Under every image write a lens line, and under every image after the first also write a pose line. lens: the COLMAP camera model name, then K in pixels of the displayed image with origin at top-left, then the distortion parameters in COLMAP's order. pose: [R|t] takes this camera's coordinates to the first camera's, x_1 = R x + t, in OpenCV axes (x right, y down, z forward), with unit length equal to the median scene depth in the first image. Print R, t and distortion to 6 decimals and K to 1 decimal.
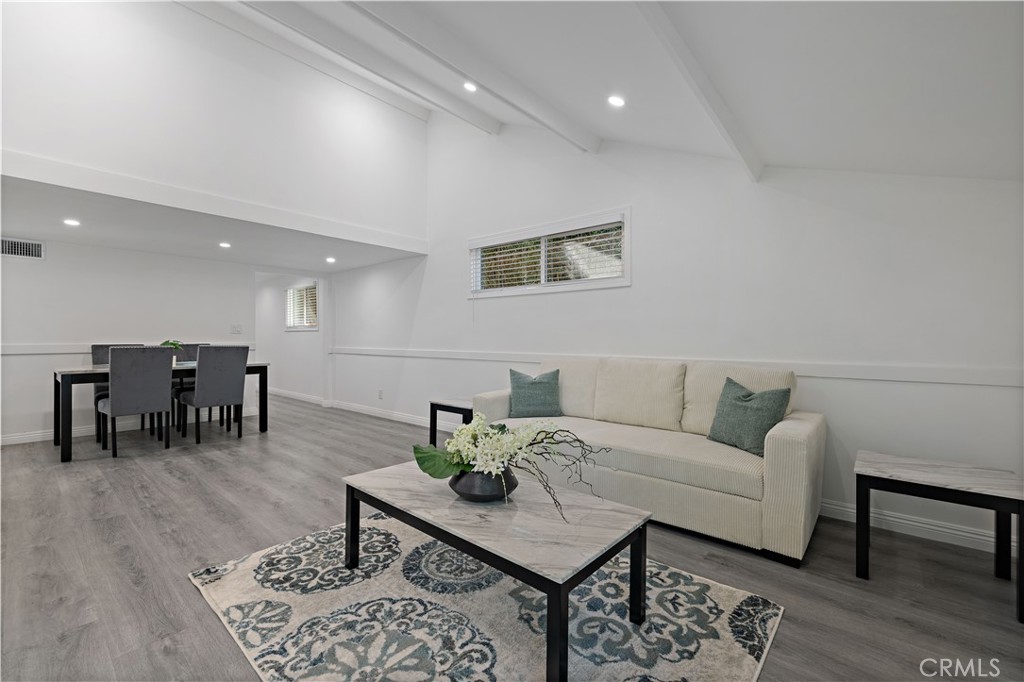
lens RADIAL K [[433.7, 0, 507.4], [0, 433.7, 341.4], [0, 0, 1]] dist [0.001350, 0.000450]
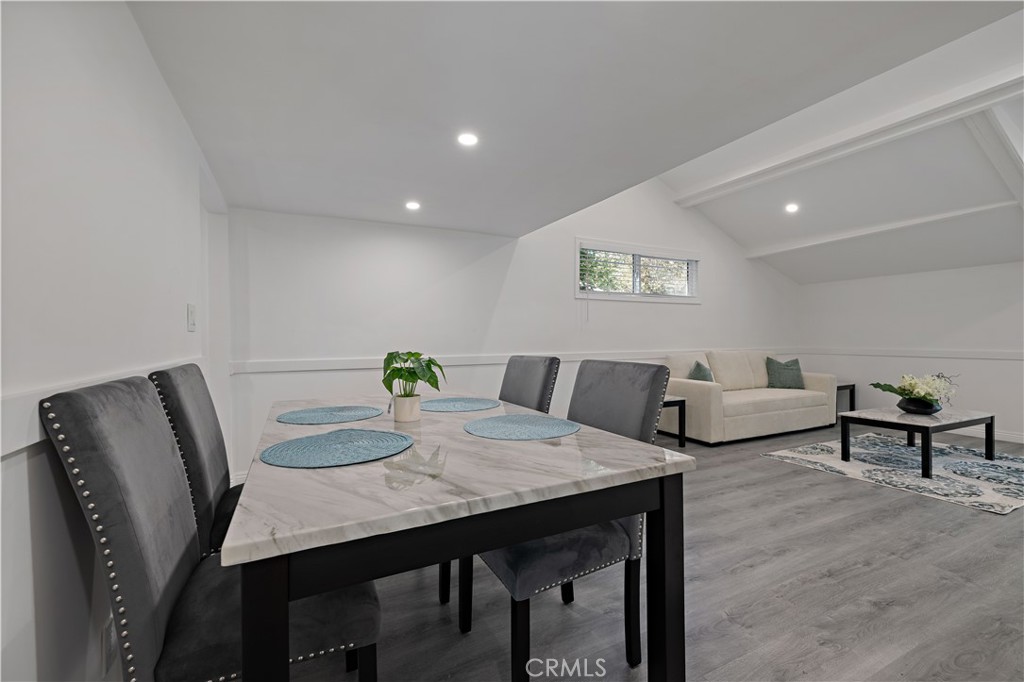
lens RADIAL K [[433.7, 0, 506.4], [0, 433.7, 340.2], [0, 0, 1]] dist [0.001350, 0.000450]
pose [[0.383861, -0.010230, 0.923334, -1.920426], [0.013919, 0.999889, 0.005291, -0.022122], [-0.923286, 0.010821, 0.383961, 1.422884]]
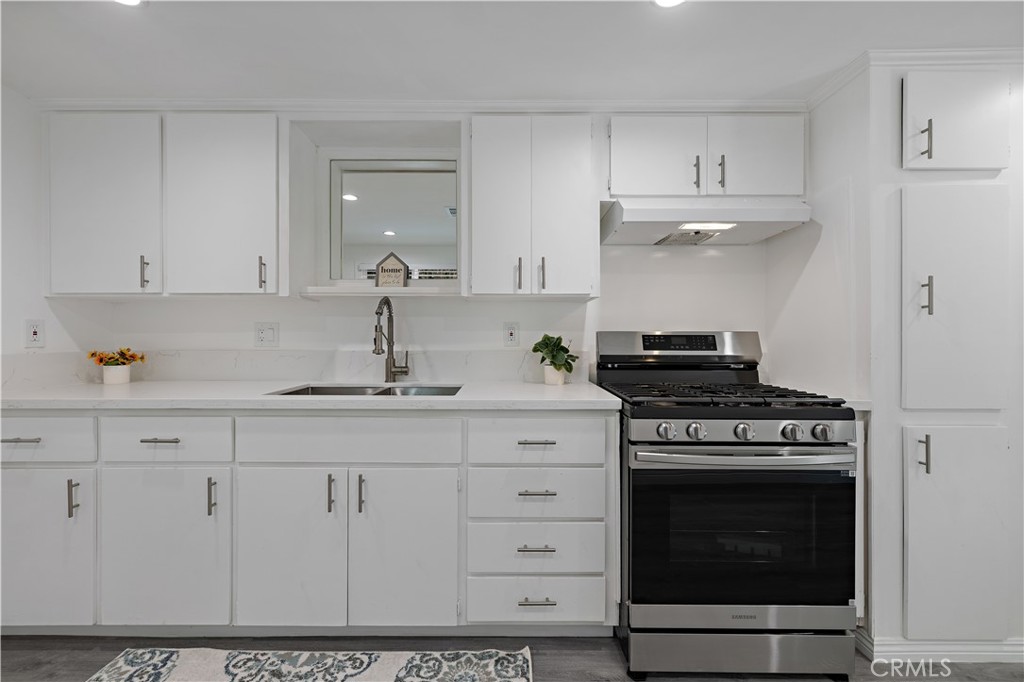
lens RADIAL K [[433.7, 0, 507.9], [0, 433.7, 335.8], [0, 0, 1]] dist [0.001350, 0.000450]
pose [[-0.751099, 0.000231, -0.660189, 0.123563], [-0.010411, 0.999871, 0.012194, -0.215960], [0.660107, 0.016032, -0.751000, 1.441664]]
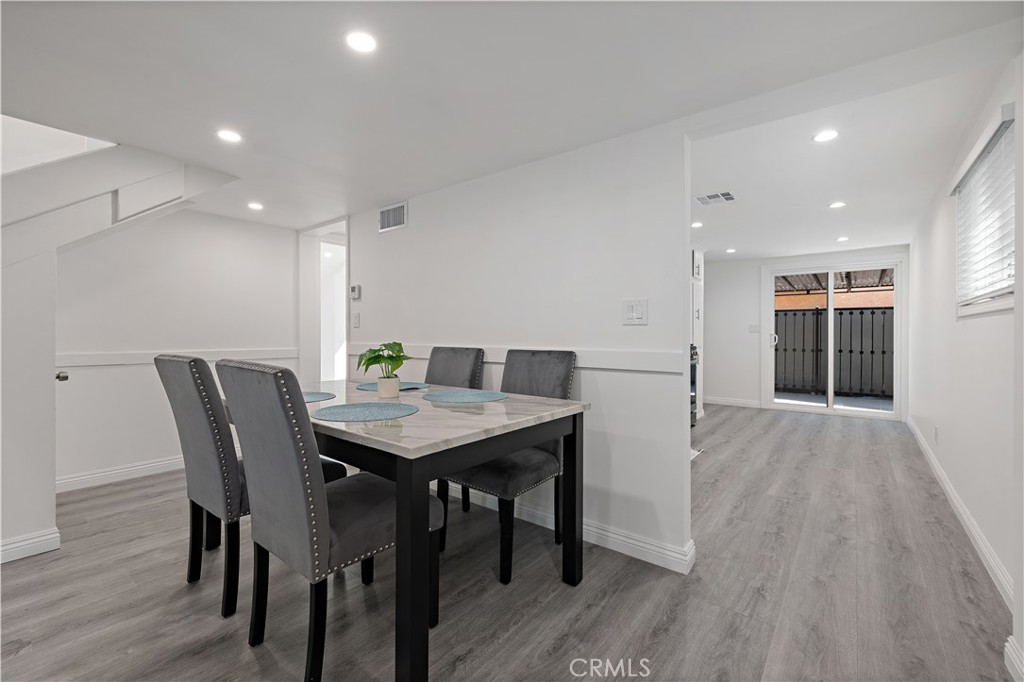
lens RADIAL K [[433.7, 0, 508.6], [0, 433.7, 333.4], [0, 0, 1]] dist [0.001350, 0.000450]
pose [[0.051232, -0.000796, -0.998686, 1.762822], [-0.019417, 0.999810, -0.001793, -0.135482], [0.998498, 0.019484, 0.051207, -0.021611]]
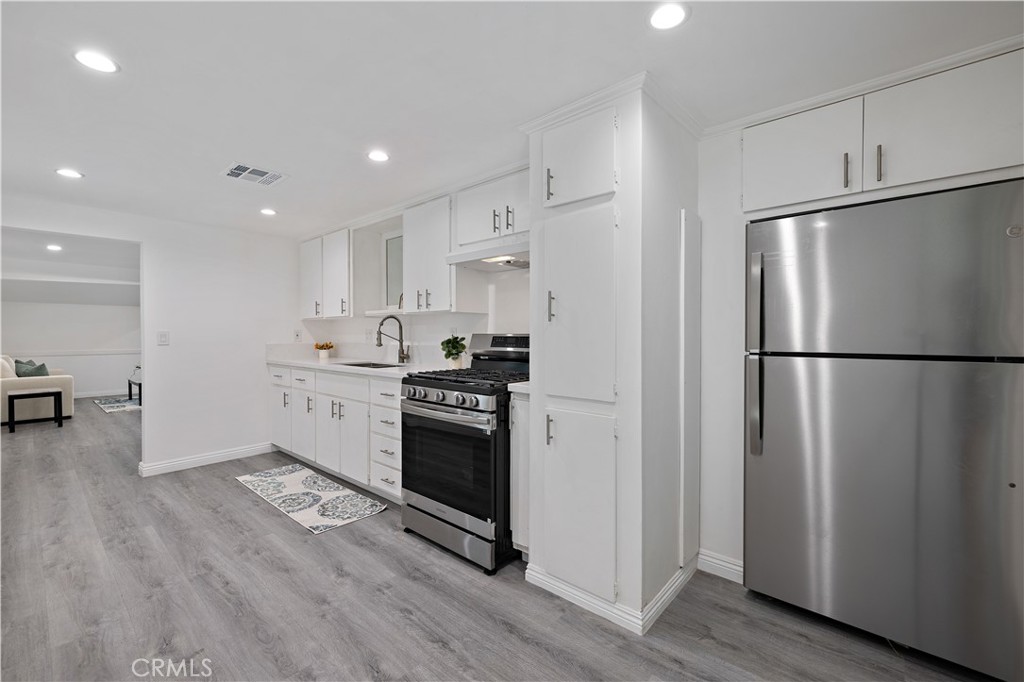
lens RADIAL K [[433.7, 0, 508.2], [0, 433.7, 339.3], [0, 0, 1]] dist [0.001350, 0.000450]
pose [[-0.999972, 0.001351, 0.007337, -0.900910], [0.001543, 0.999657, 0.026127, -0.237327], [-0.007299, 0.026138, -0.999632, 2.378986]]
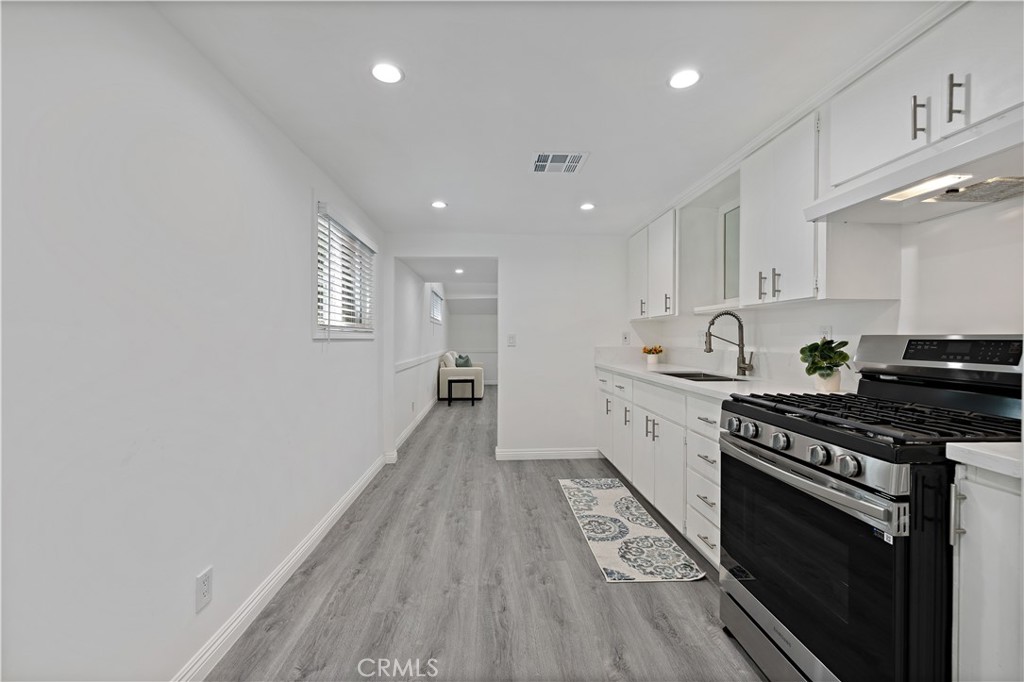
lens RADIAL K [[433.7, 0, 506.3], [0, 433.7, 341.9], [0, 0, 1]] dist [0.001350, 0.000450]
pose [[-0.693595, -0.007041, 0.720331, -0.899605], [0.010037, 0.999761, 0.019437, -0.227545], [-0.720295, 0.020711, -0.693359, 1.979739]]
